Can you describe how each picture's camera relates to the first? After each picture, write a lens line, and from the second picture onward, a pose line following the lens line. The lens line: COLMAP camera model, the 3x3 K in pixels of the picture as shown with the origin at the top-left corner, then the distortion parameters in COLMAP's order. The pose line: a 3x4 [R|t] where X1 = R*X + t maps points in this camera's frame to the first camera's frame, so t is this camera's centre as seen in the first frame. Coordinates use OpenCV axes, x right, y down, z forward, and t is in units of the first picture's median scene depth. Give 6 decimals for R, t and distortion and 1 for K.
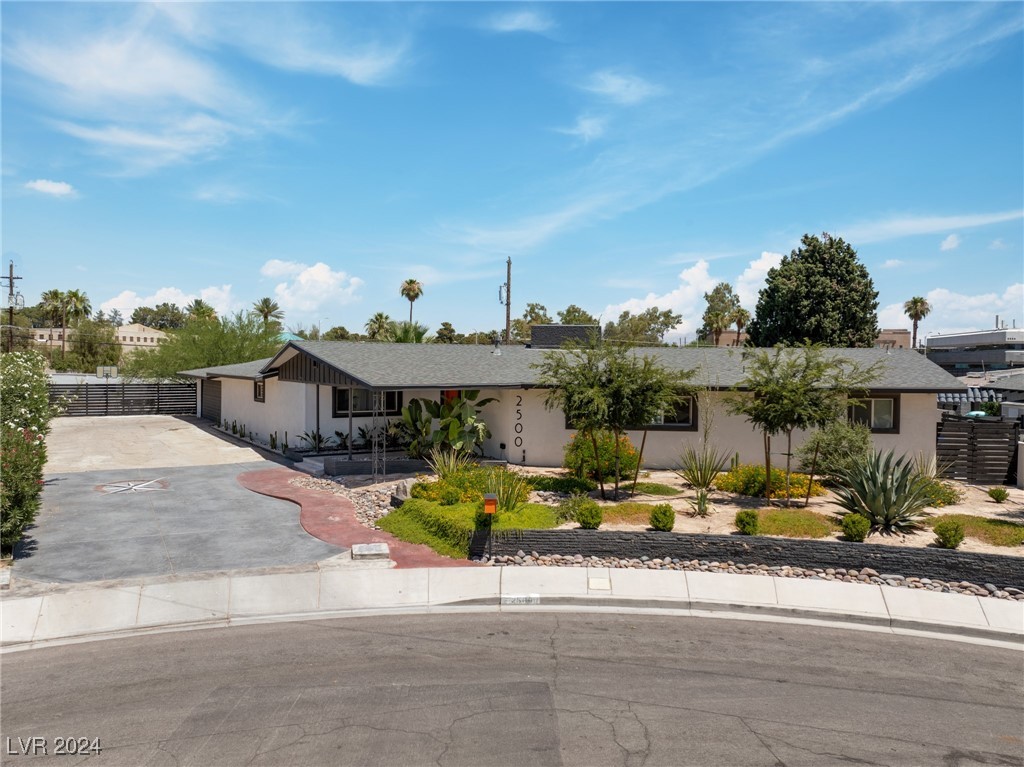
lens RADIAL K [[728.2, 0, 512.0], [0, 728.2, 383.5], [0, 0, 1]] dist [-0.033994, -0.001626]
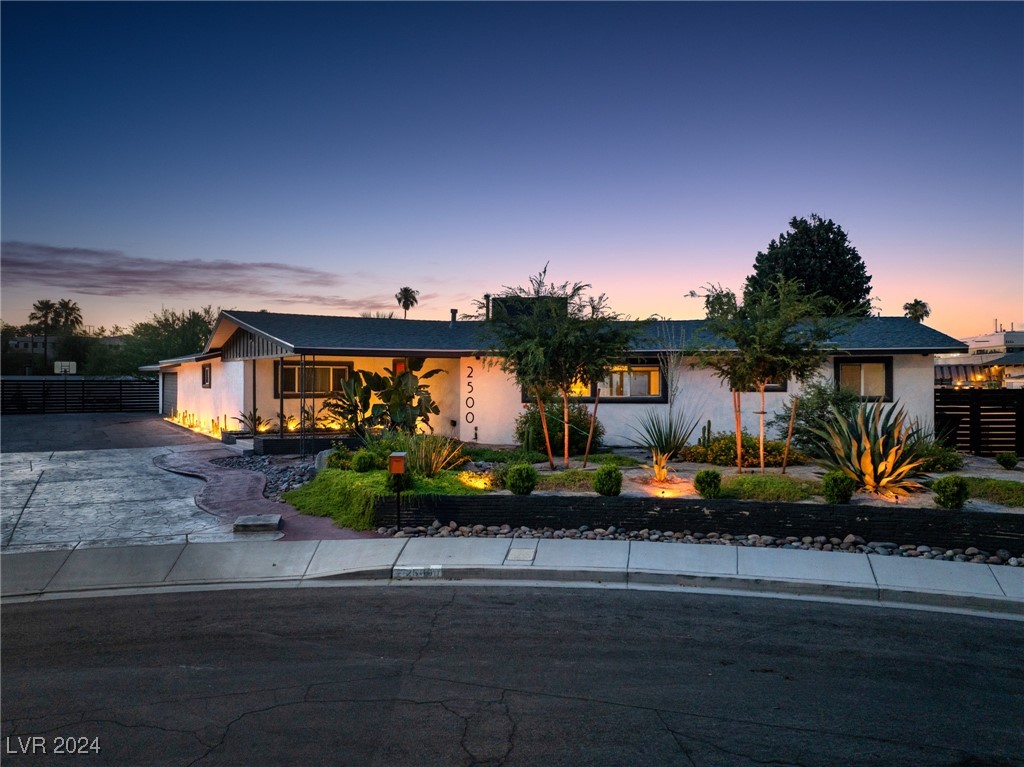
lens RADIAL K [[718.9, 0, 512.0], [0, 718.9, 383.5], [0, 0, 1]] dist [-0.035345, -0.000427]
pose [[0.999938, -0.009887, -0.005164, 0.103871], [0.009770, 0.999706, -0.022202, 0.091253], [0.005382, 0.022150, 0.999740, 0.171781]]
